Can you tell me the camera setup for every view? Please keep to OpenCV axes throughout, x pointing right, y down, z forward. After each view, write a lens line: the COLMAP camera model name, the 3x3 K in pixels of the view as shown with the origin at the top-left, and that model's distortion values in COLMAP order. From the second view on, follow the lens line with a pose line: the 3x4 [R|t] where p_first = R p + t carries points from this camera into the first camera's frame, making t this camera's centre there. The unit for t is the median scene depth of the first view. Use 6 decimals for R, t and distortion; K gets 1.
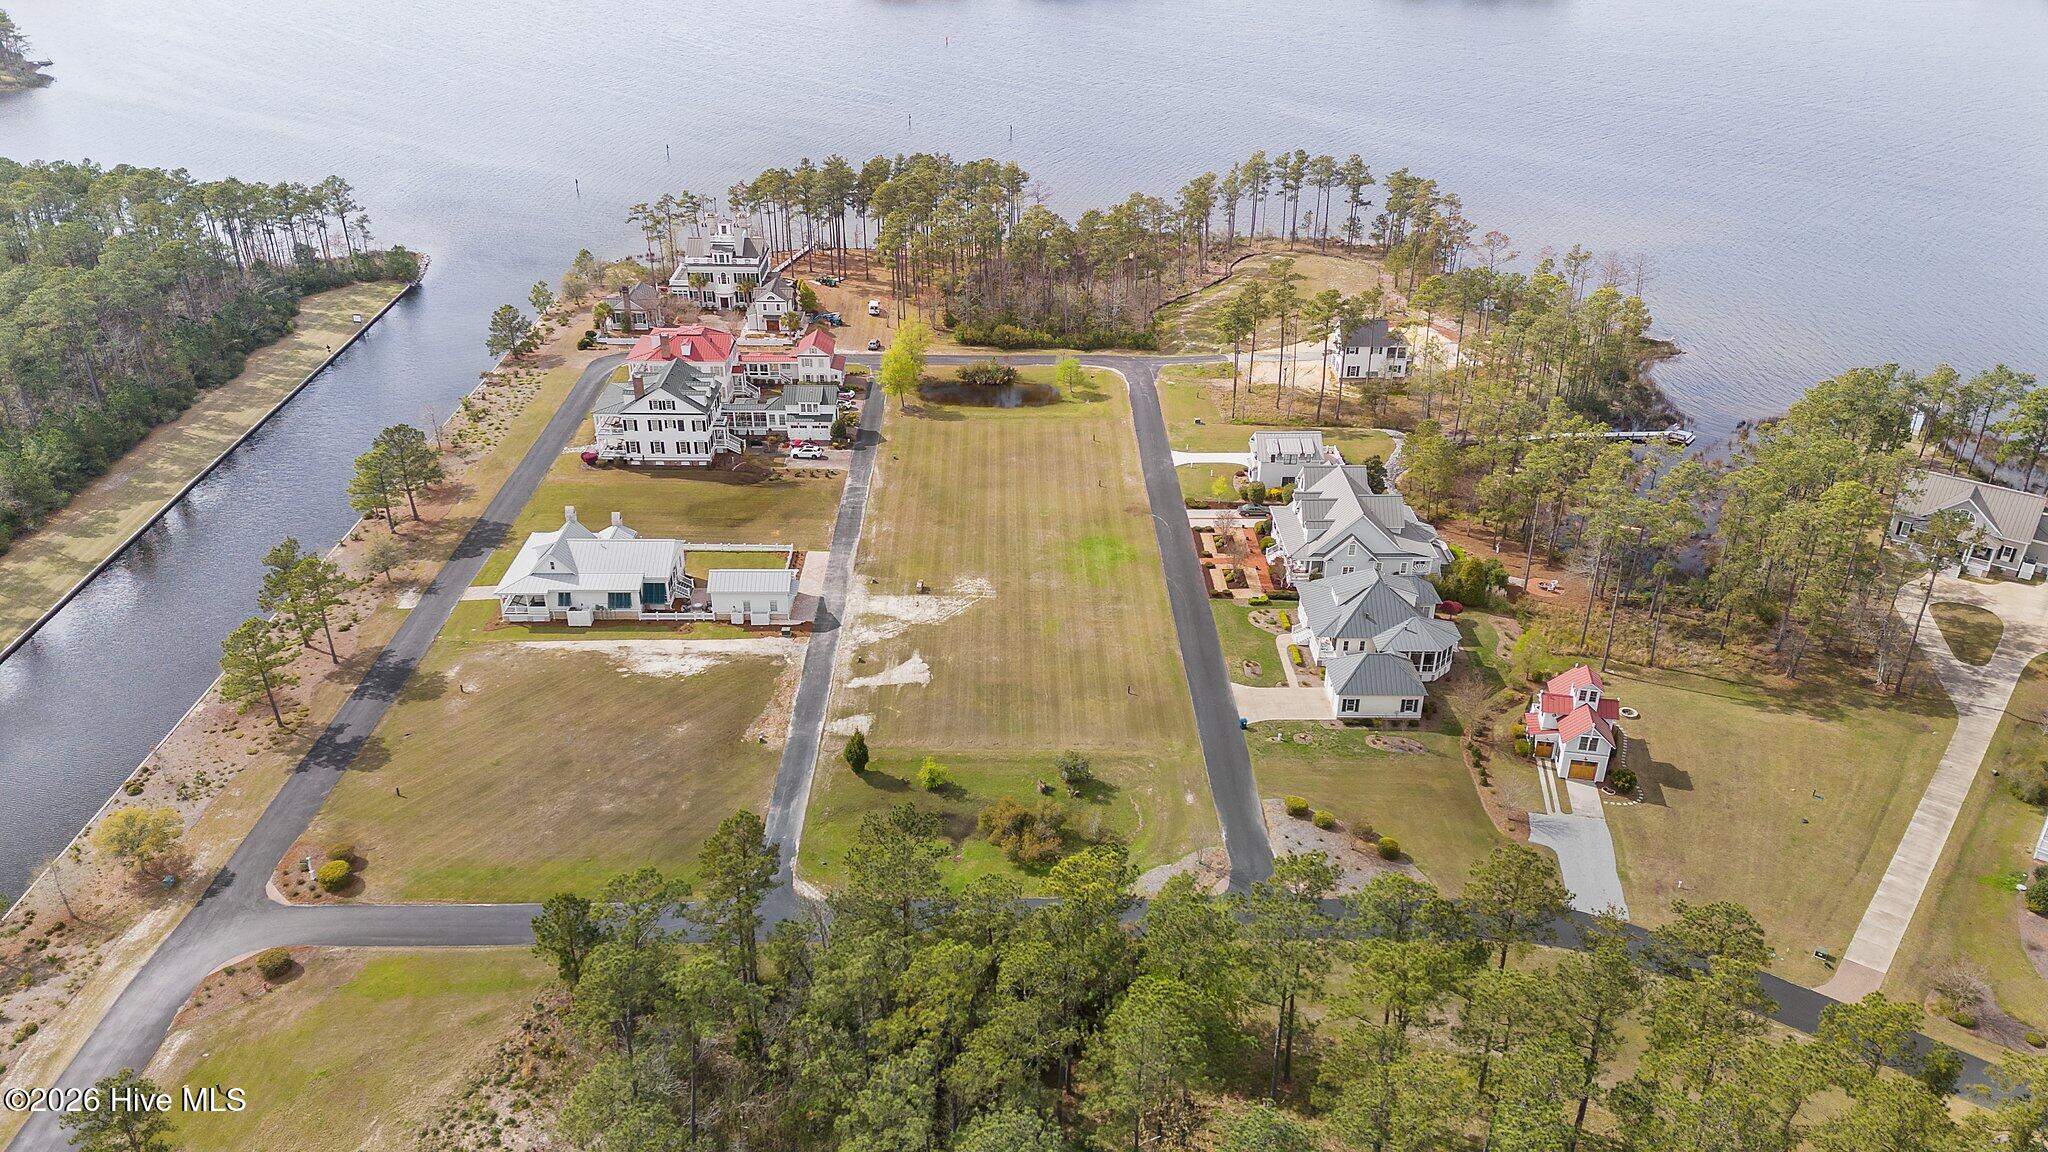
lens RADIAL K [[1485.7, 0, 1024.1], [0, 1485.7, 584.6], [0, 0, 1]] dist [0.115500, -0.131912]
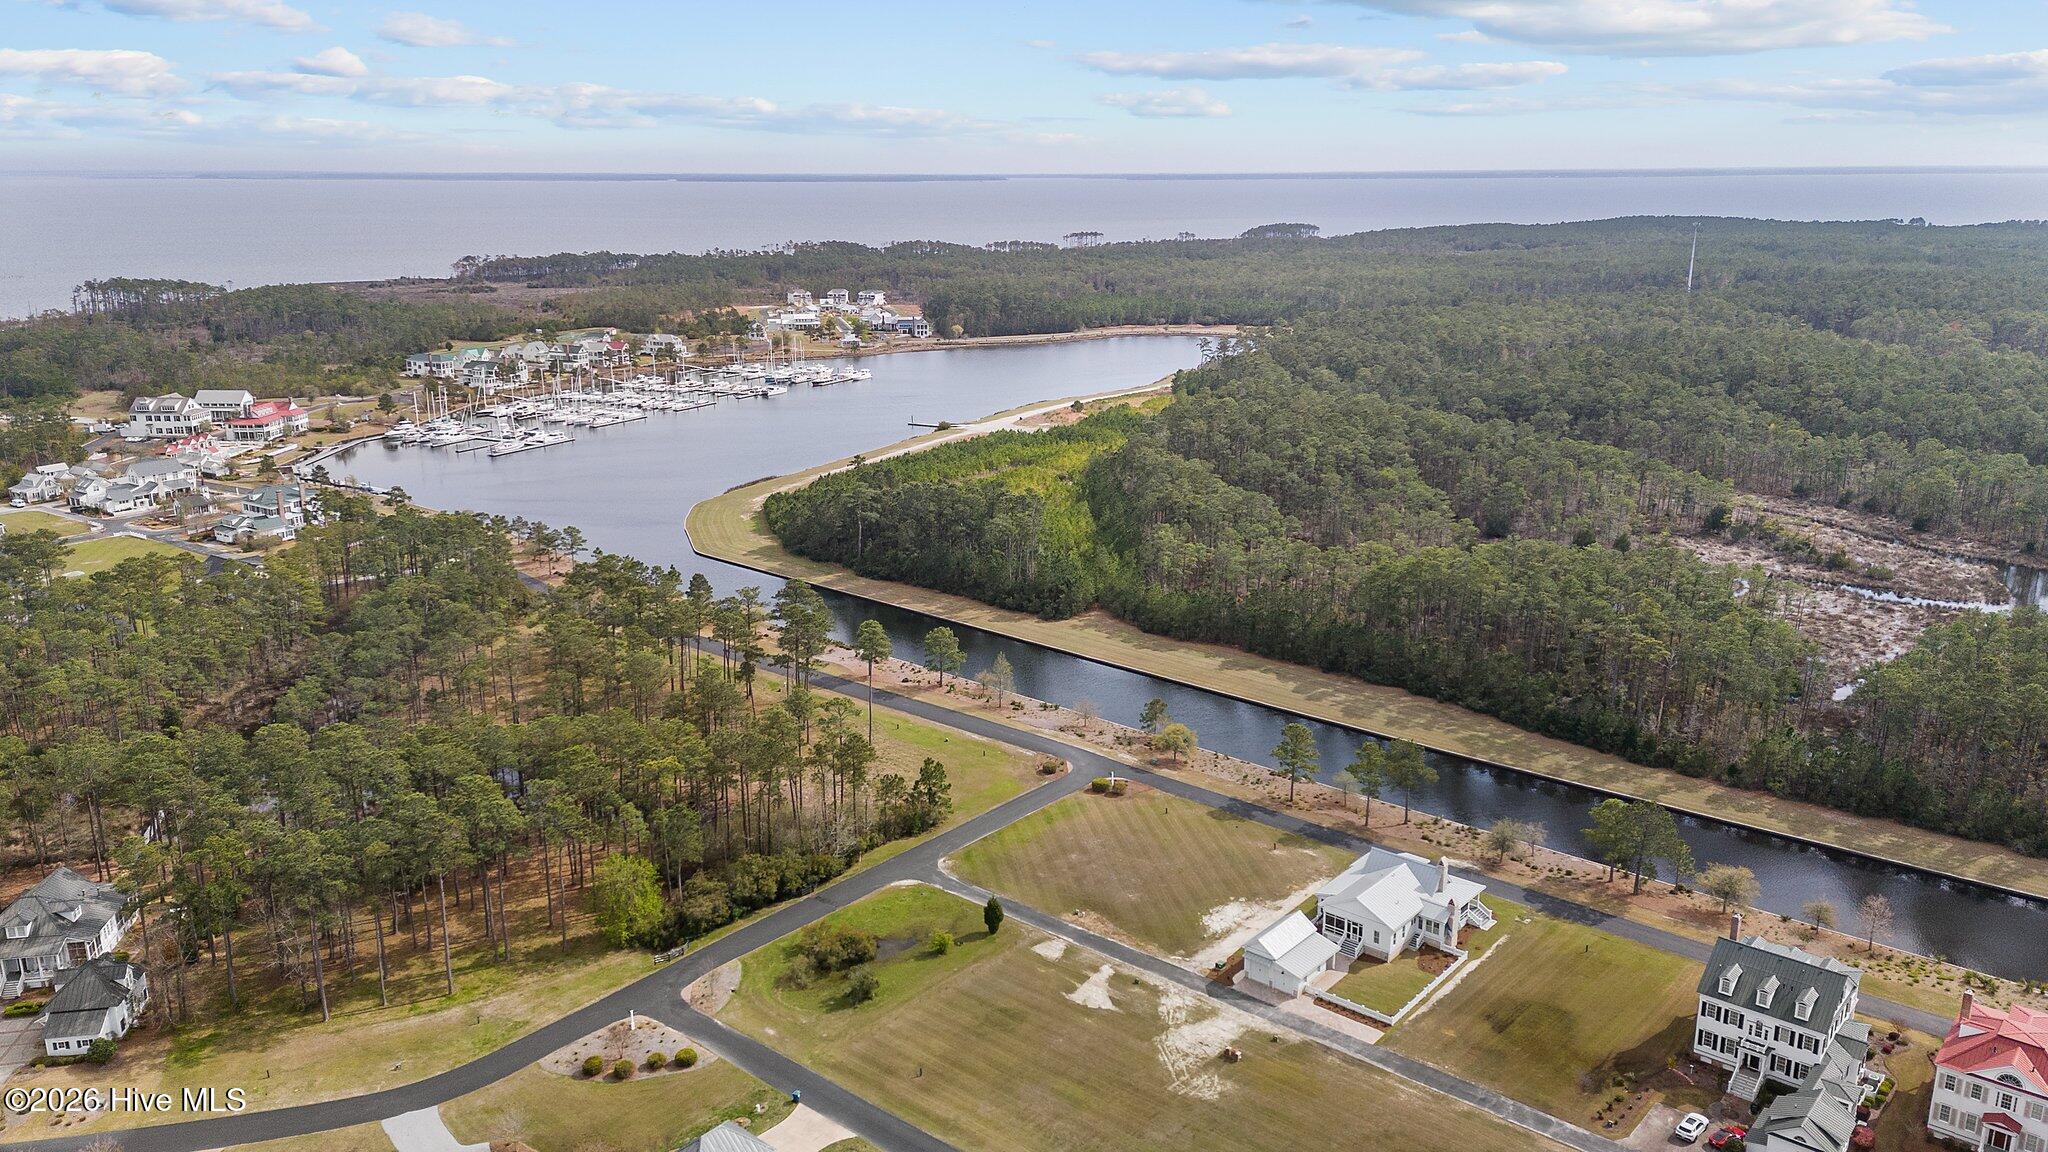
lens RADIAL K [[1510.7, 0, 1024.1], [0, 1510.7, 589.4], [0, 0, 1]] dist [0.120183, -0.146564]
pose [[-0.653970, 0.196922, -0.730442, 0.612666], [-0.357779, 0.770222, 0.527970, -0.639013], [0.666571, 0.606613, -0.433247, 1.132765]]
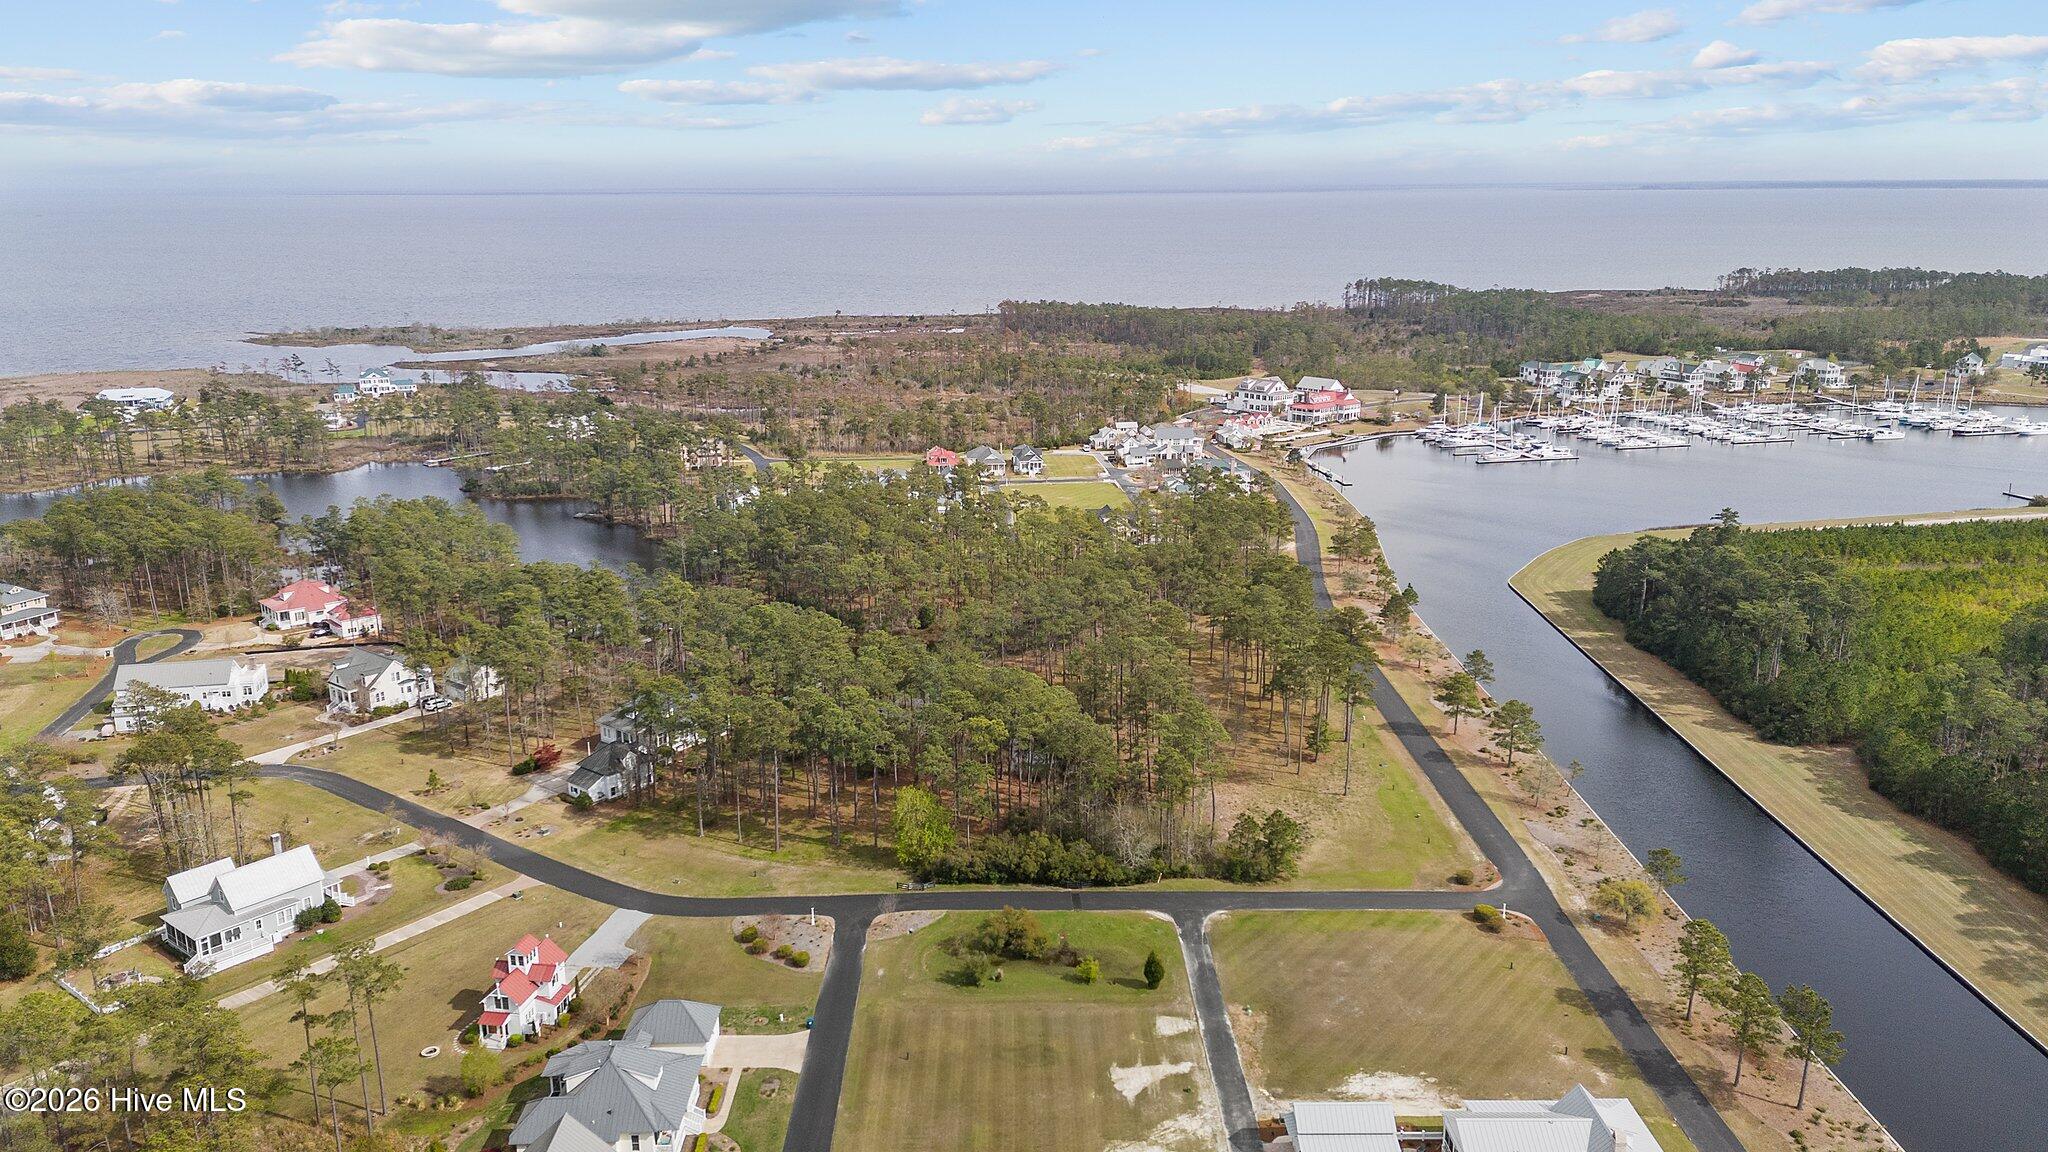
lens RADIAL K [[1524.2, 0, 1020.8], [0, 1524.2, 575.9], [0, 0, 1]] dist [0.105164, -0.121090]
pose [[-0.999995, -0.002990, -0.001160, -0.002837], [-0.002988, 0.737332, 0.675524, -0.762115], [-0.001164, 0.675524, -0.737337, 1.359582]]
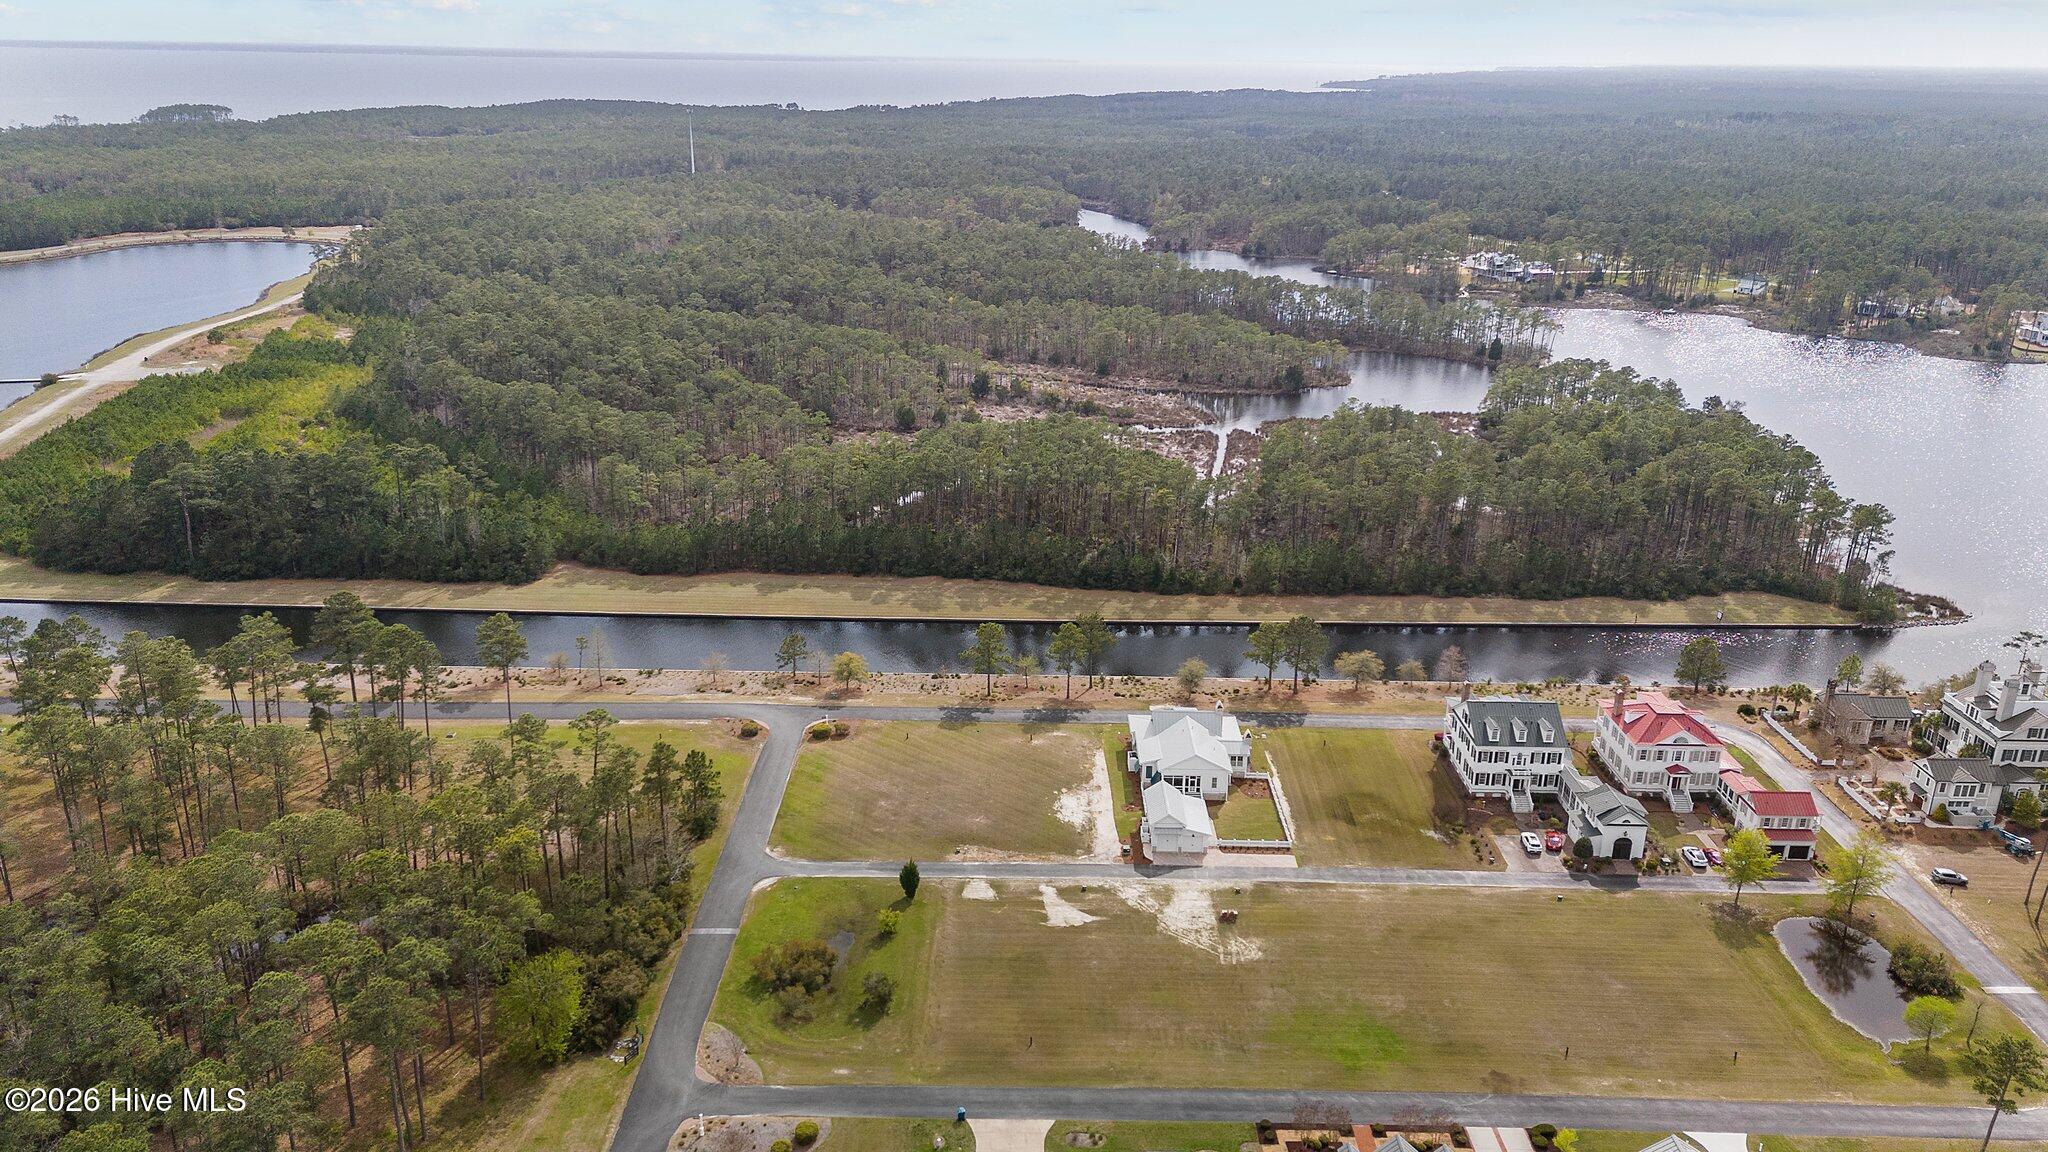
lens RADIAL K [[1489.2, 0, 1025.1], [0, 1489.2, 577.6], [0, 0, 1]] dist [0.122992, -0.147057]
pose [[-0.012163, 0.322425, -0.946517, 0.777920], [-0.482092, 0.827415, 0.288049, -0.394108], [0.876036, 0.459811, 0.145374, 0.634798]]
